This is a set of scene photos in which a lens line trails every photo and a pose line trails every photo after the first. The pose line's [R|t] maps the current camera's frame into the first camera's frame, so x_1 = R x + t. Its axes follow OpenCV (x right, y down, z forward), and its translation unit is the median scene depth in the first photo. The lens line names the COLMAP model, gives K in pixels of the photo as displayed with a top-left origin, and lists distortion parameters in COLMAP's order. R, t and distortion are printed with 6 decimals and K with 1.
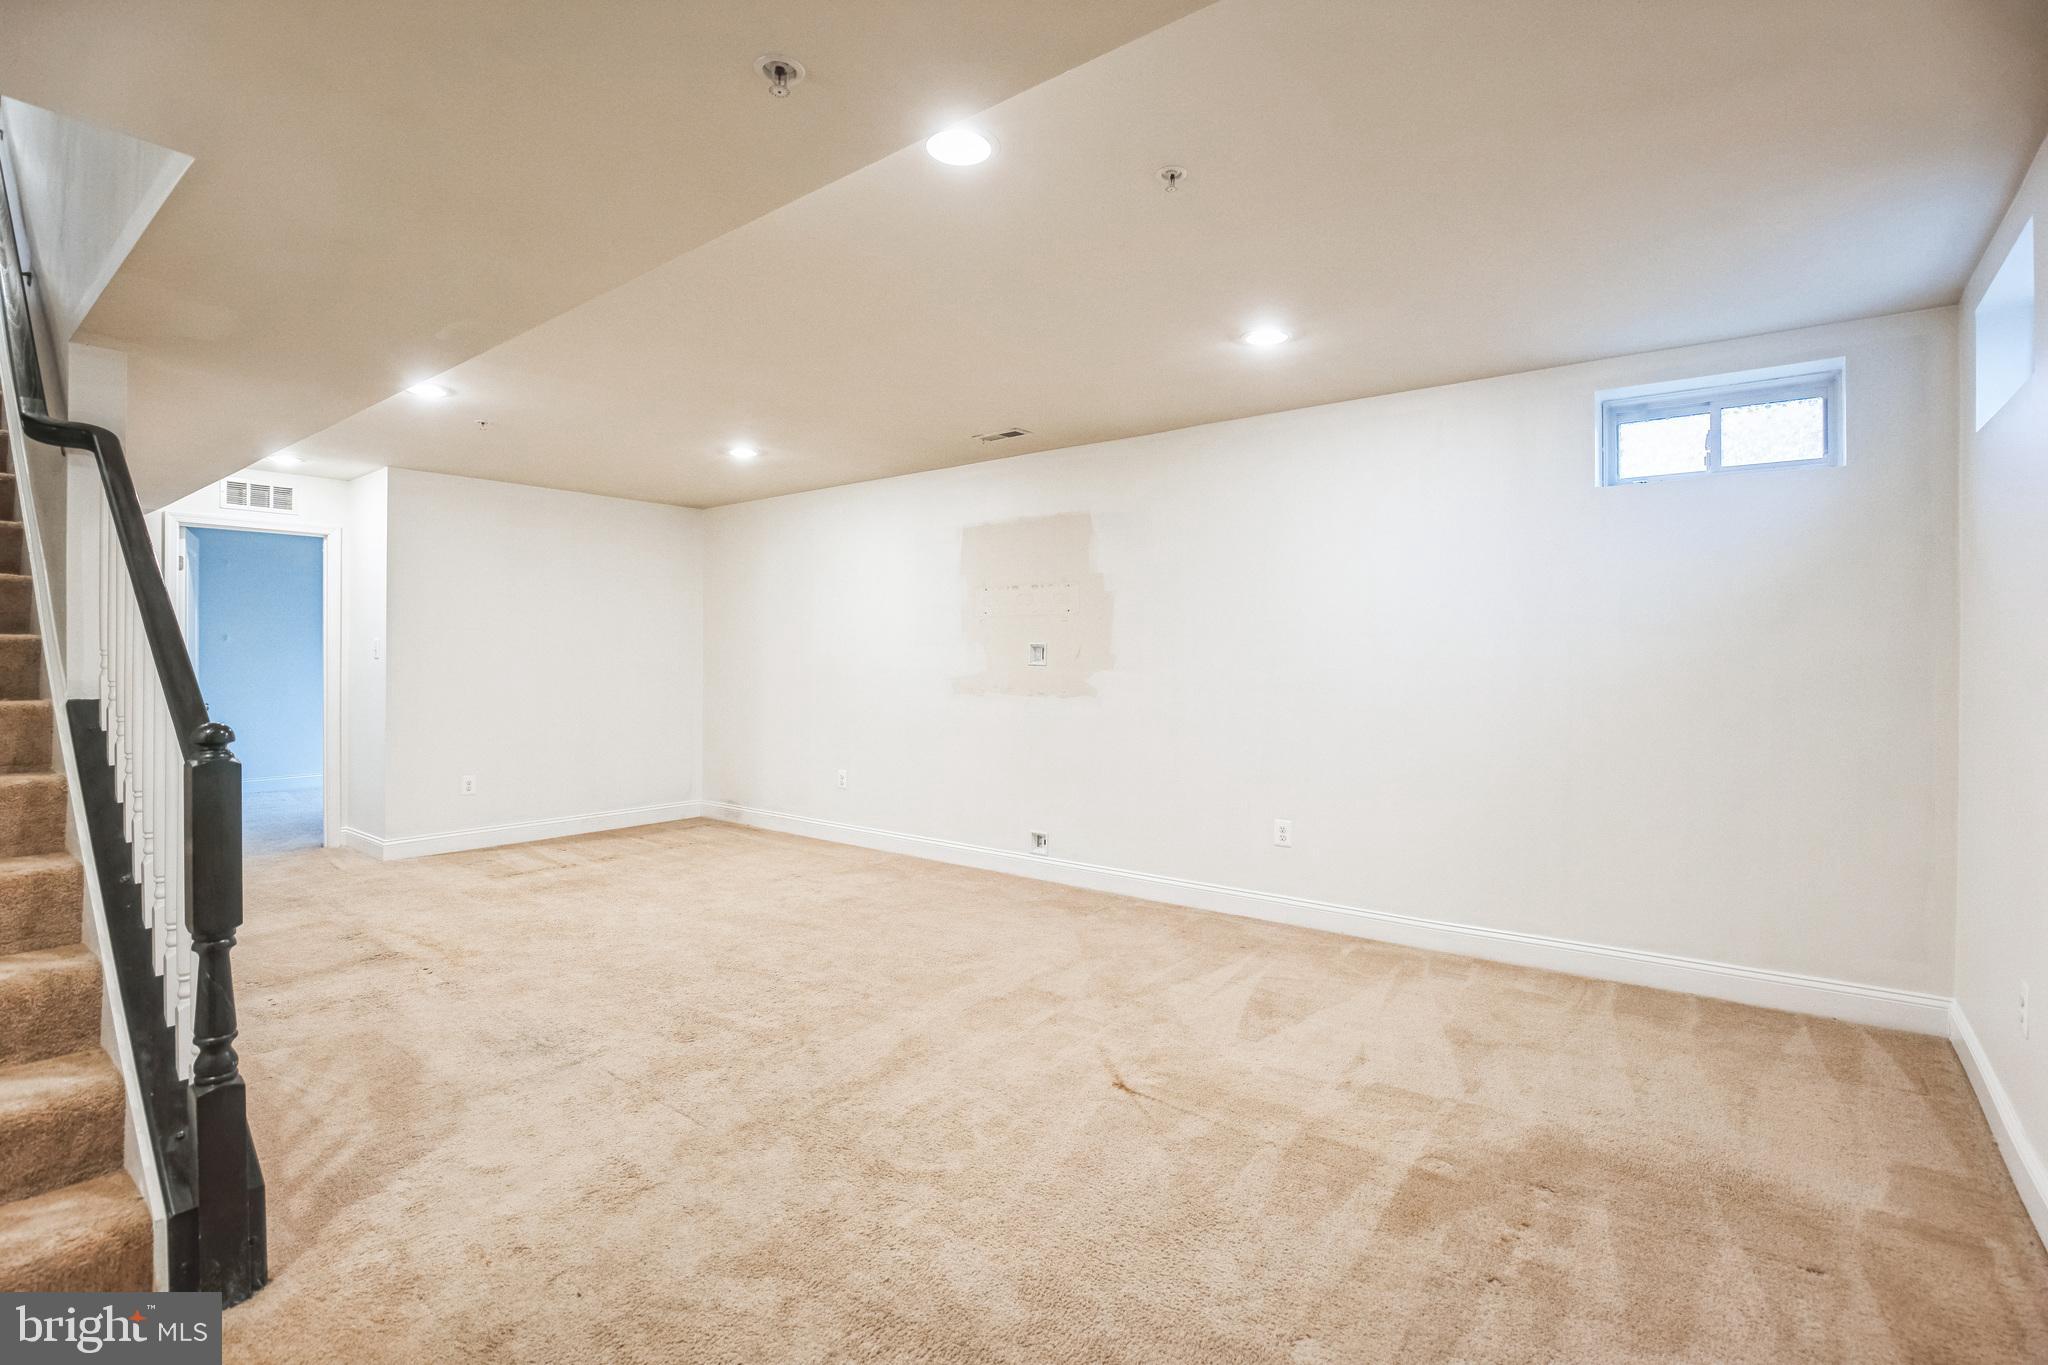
lens RADIAL K [[945.1, 0, 1035.9], [0, 945.1, 693.0], [0, 0, 1]] dist [-0.040972, 0.006880]
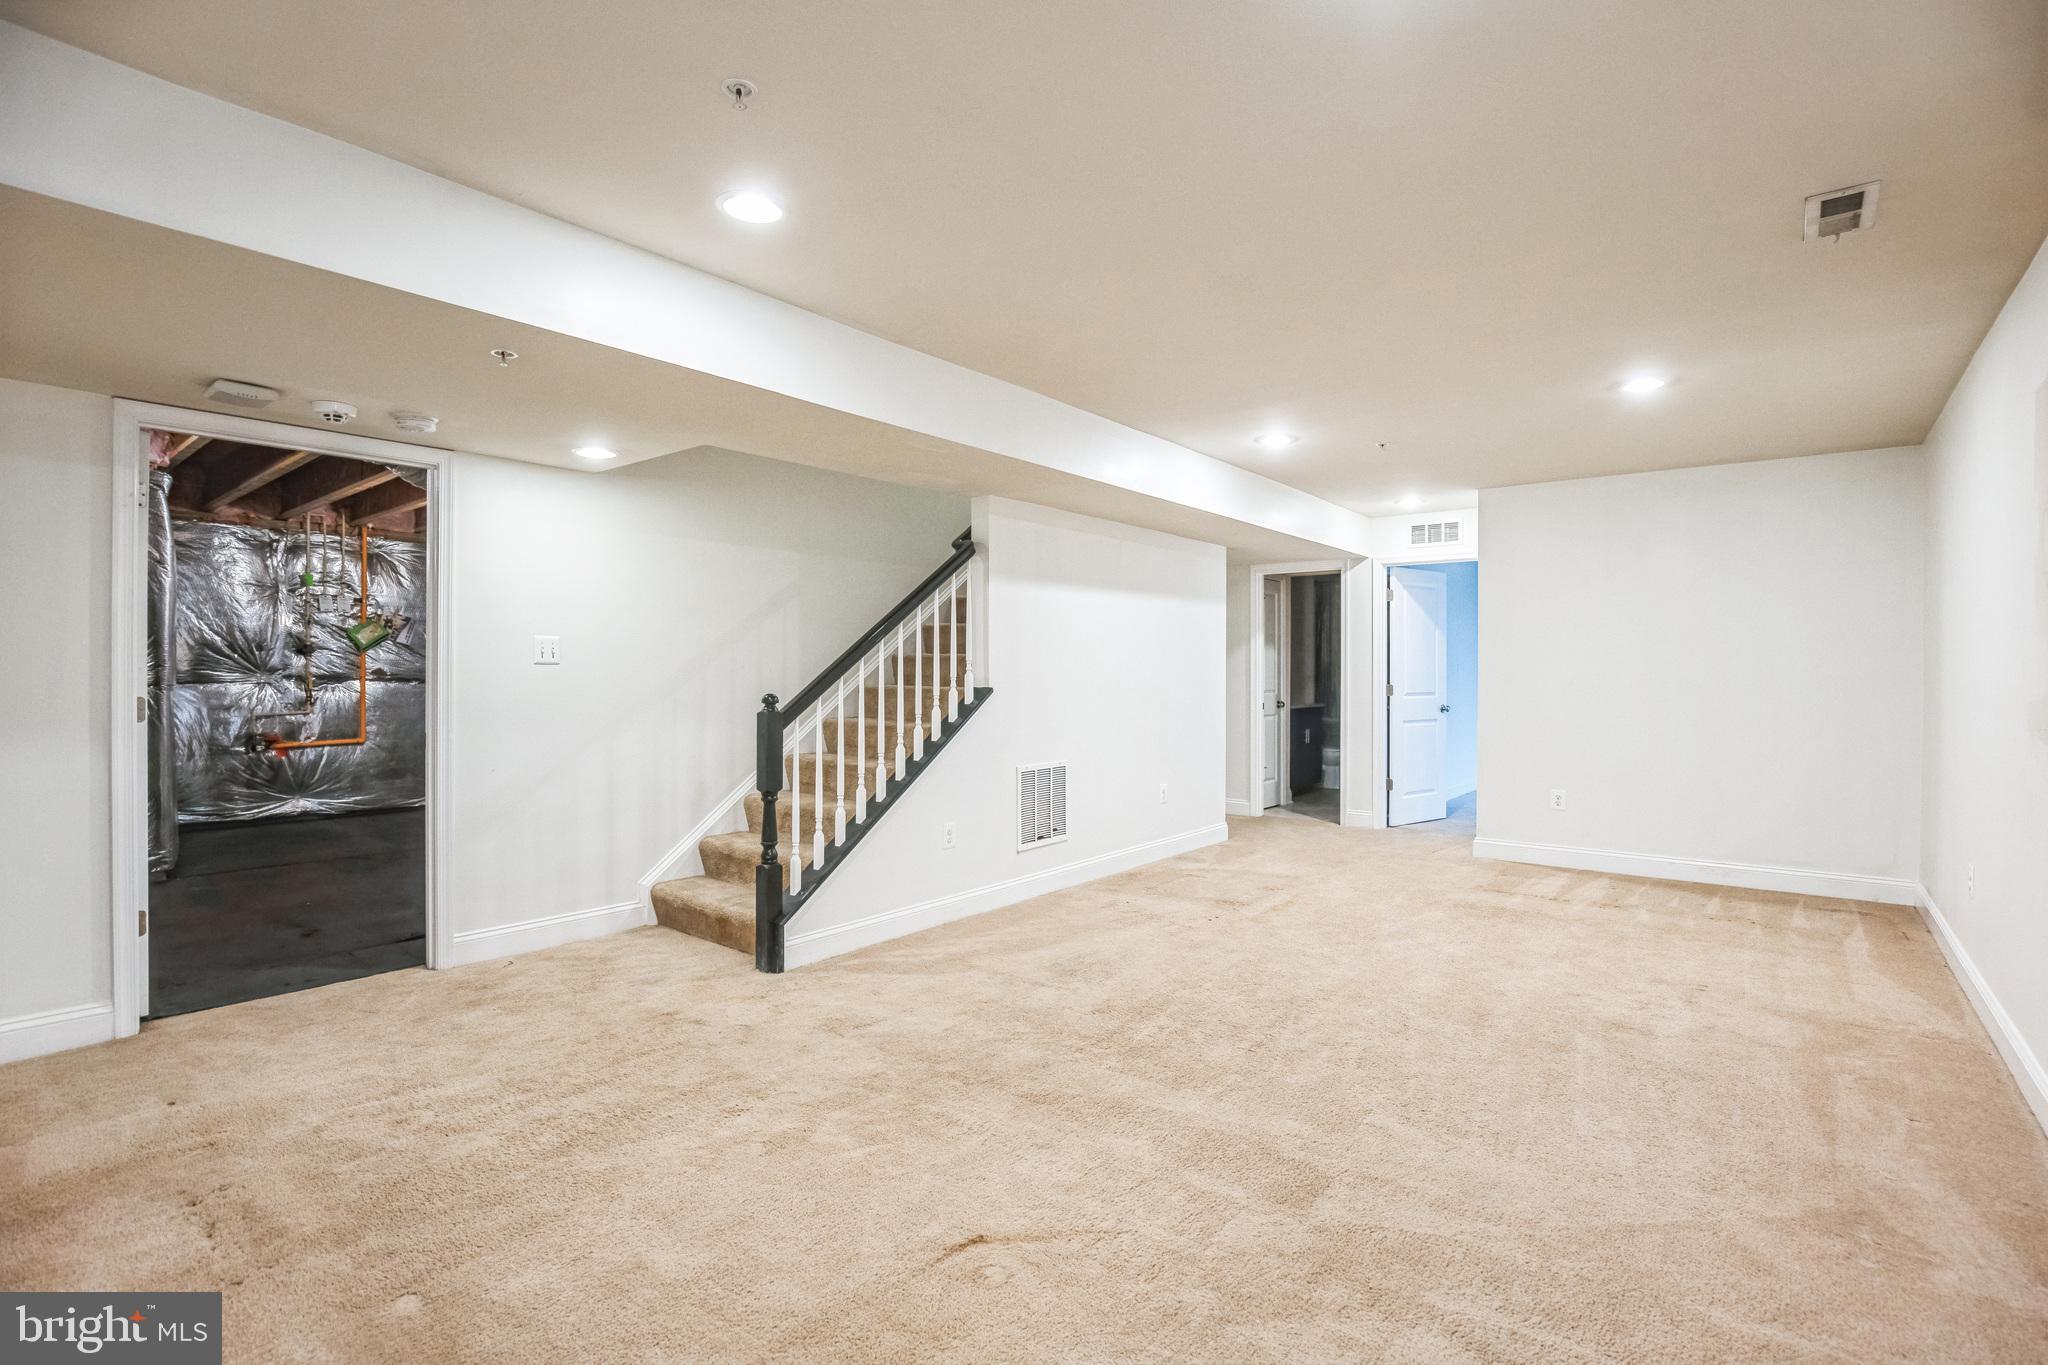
lens RADIAL K [[945.1, 0, 1035.9], [0, 945.1, 693.0], [0, 0, 1]] dist [-0.040972, 0.006880]
pose [[-0.016729, 0.016260, -0.999728, 0.621177], [-0.036876, 0.999177, 0.016869, -0.012470], [0.999180, 0.037148, -0.016116, 0.812280]]
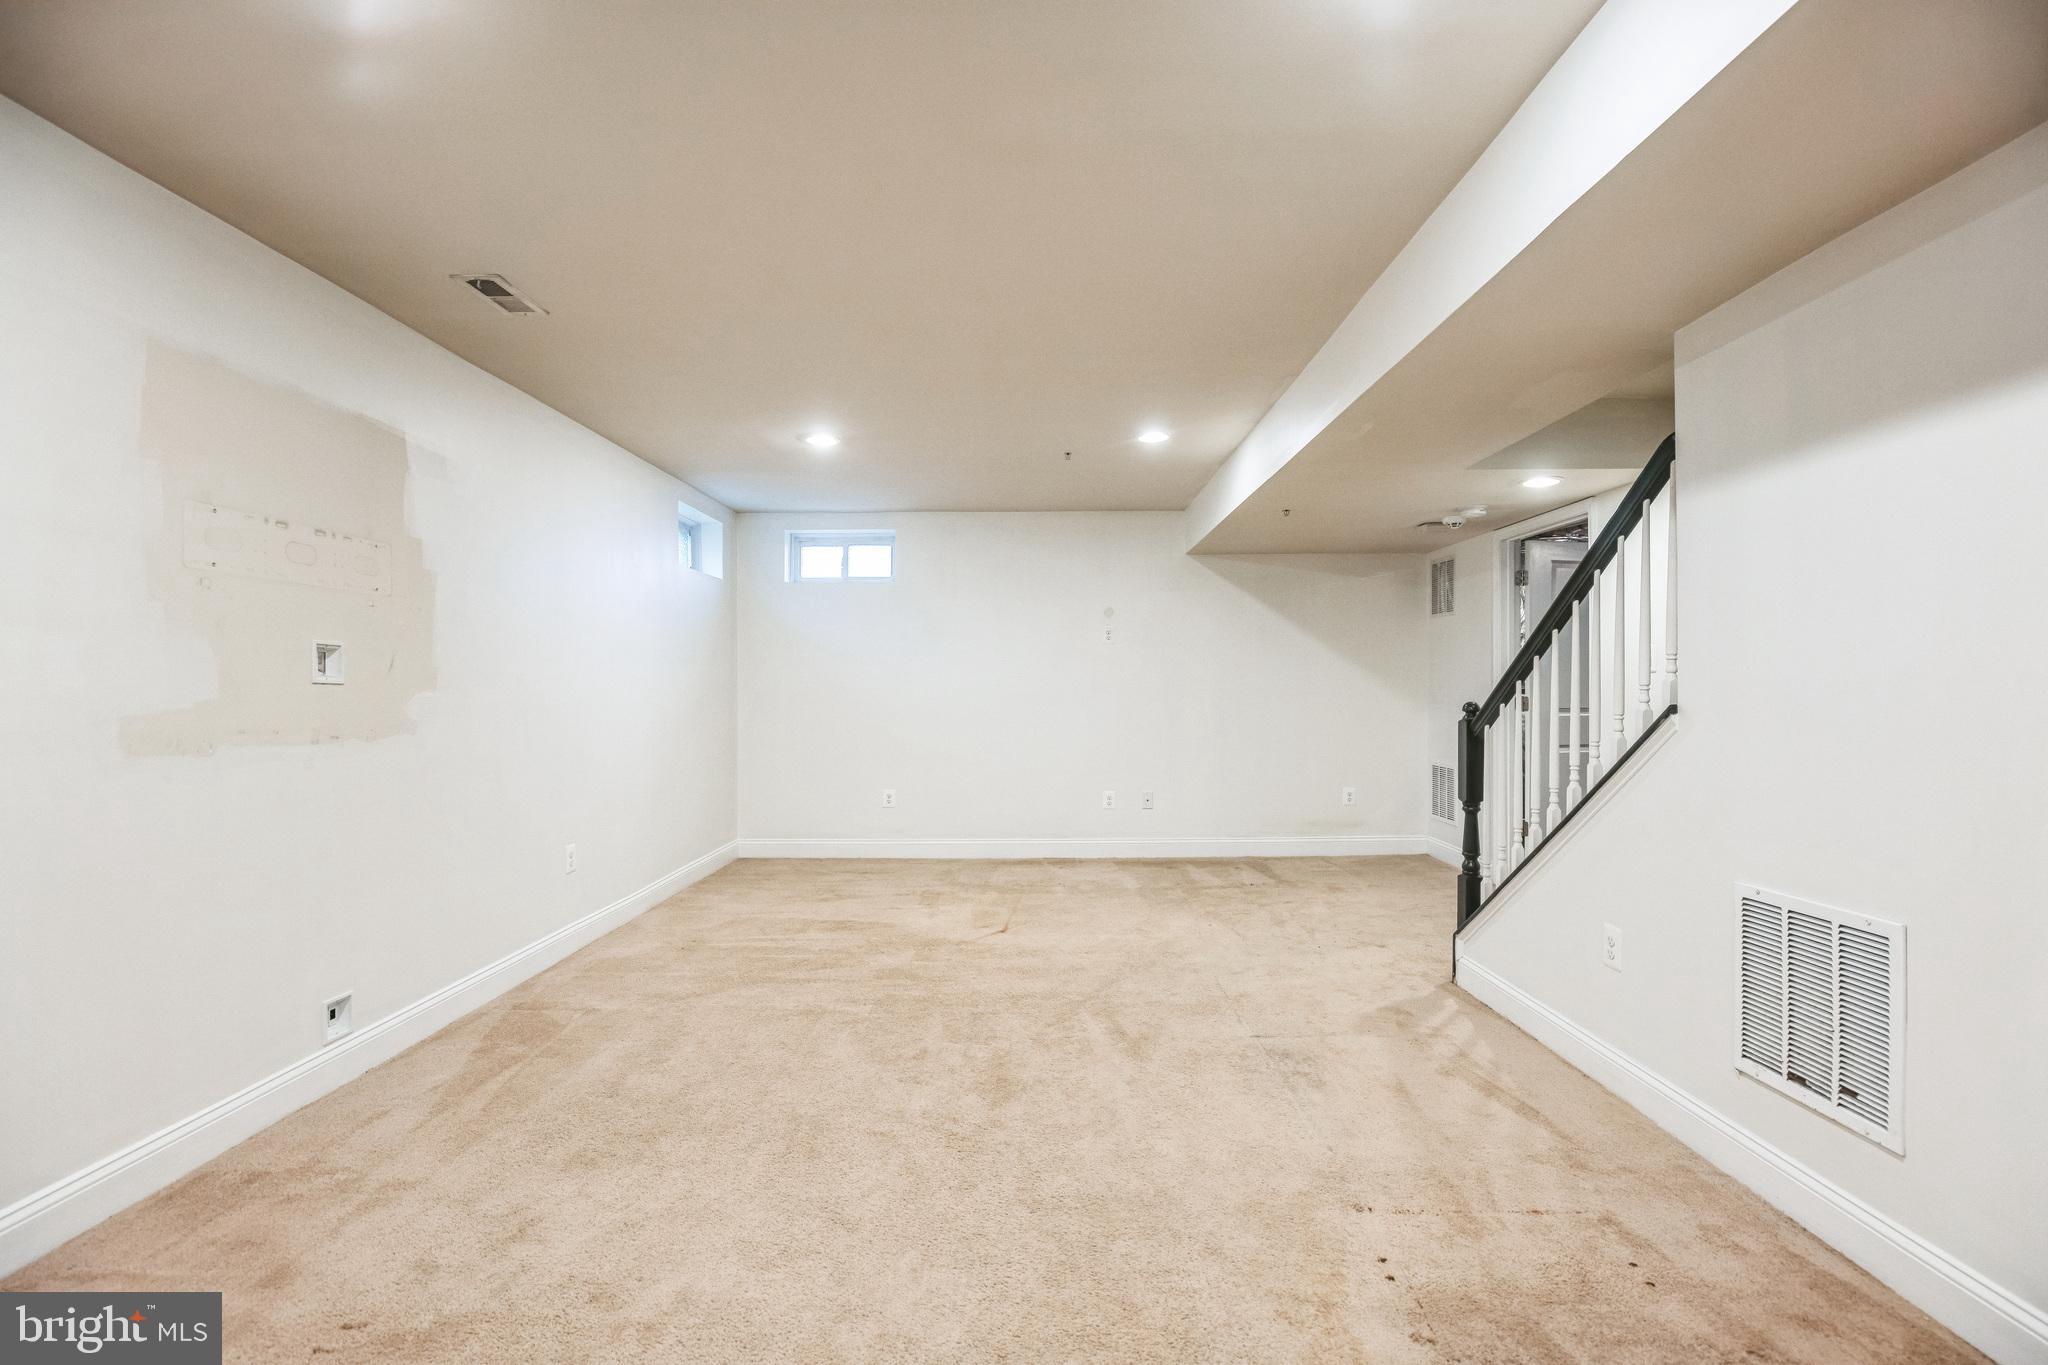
lens RADIAL K [[945.1, 0, 1035.9], [0, 945.1, 693.0], [0, 0, 1]] dist [-0.040972, 0.006880]
pose [[-0.617051, -0.002619, 0.786919, -0.981817], [0.030985, 0.999138, 0.027622, -0.039771], [-0.786313, 0.041427, -0.616438, 1.528980]]
